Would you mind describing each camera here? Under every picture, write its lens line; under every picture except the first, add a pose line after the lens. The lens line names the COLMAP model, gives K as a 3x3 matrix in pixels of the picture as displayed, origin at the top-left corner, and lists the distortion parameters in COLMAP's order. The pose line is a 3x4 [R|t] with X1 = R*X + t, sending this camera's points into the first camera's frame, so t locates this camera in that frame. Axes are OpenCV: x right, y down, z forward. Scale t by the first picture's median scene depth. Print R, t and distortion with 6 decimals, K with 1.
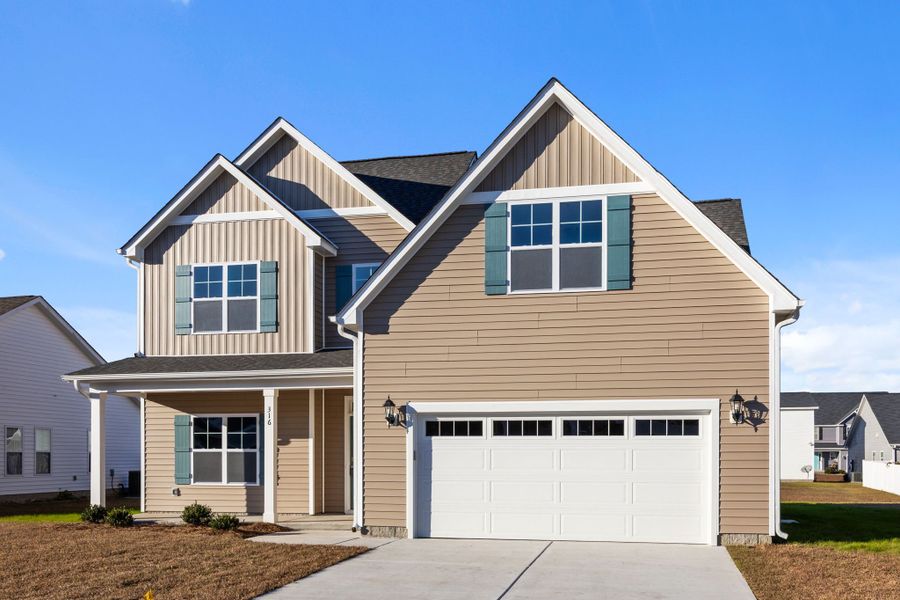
lens RADIAL K [[886.3, 0, 449.5], [0, 886.3, 468.1], [0, 0, 1]] dist [-0.038517, -0.004758]
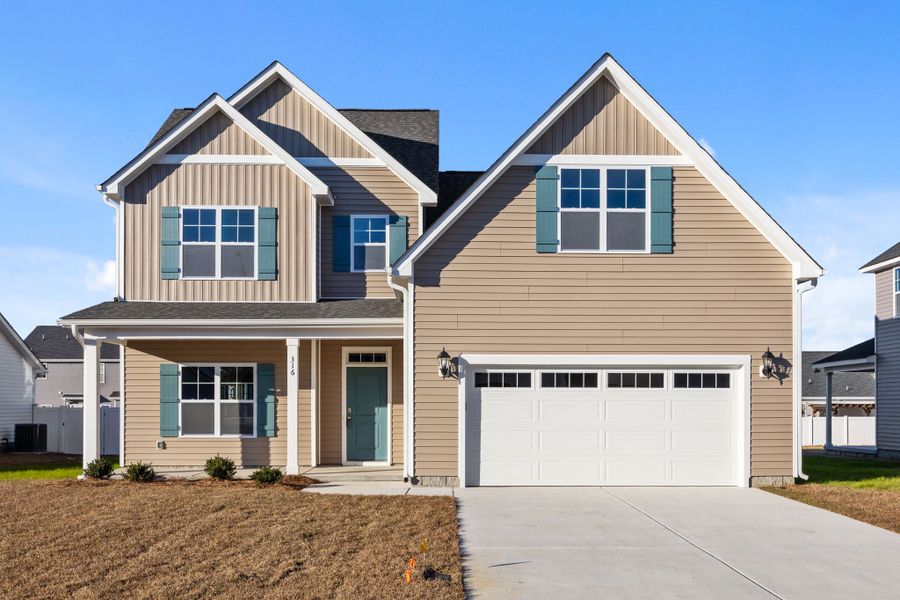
lens RADIAL K [[878.0, 0, 453.1], [0, 878.0, 413.0], [0, 0, 1]] dist [-0.041170, 0.008509]
pose [[0.970763, -0.002029, 0.240032, -0.294358], [0.003936, 0.999964, -0.007467, 0.001087], [-0.240008, 0.008193, 0.970736, 0.018553]]
